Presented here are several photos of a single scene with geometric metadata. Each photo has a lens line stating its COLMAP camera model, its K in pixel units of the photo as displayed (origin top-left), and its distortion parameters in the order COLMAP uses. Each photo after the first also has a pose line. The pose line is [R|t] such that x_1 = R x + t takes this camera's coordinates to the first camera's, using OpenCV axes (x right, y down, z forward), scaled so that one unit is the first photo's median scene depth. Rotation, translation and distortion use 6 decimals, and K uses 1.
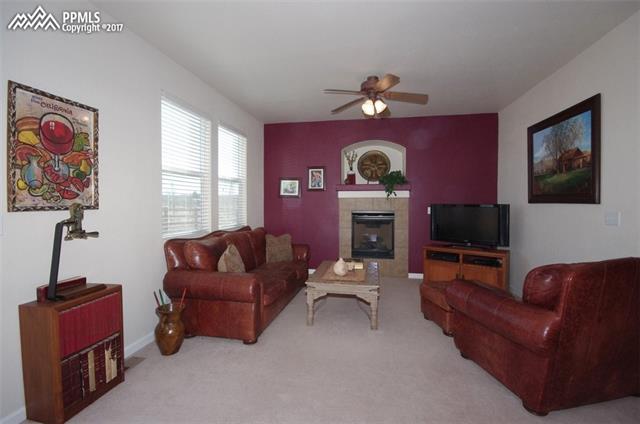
lens RADIAL K [[282.3, 0, 343.6], [0, 282.3, 208.7], [0, 0, 1]] dist [-0.000466, -0.000039]
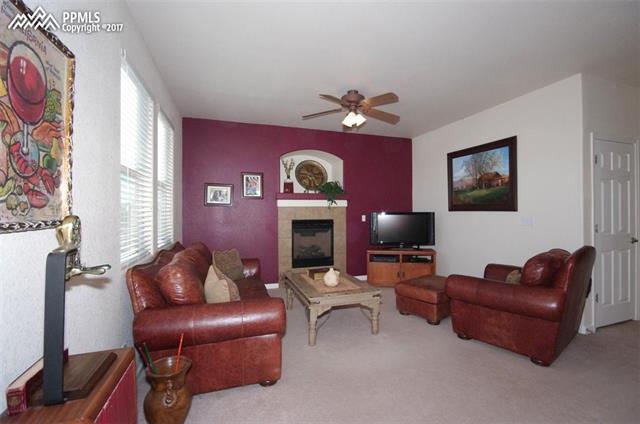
lens RADIAL K [[266.8, 0, 358.7], [0, 266.8, 210.8], [0, 0, 1]] dist [0.000071, -0.000259]
pose [[0.878973, -0.004524, 0.476850, -0.348818], [0.015557, 0.999695, -0.019193, -0.004763], [-0.476617, 0.024289, 0.878775, 0.134817]]
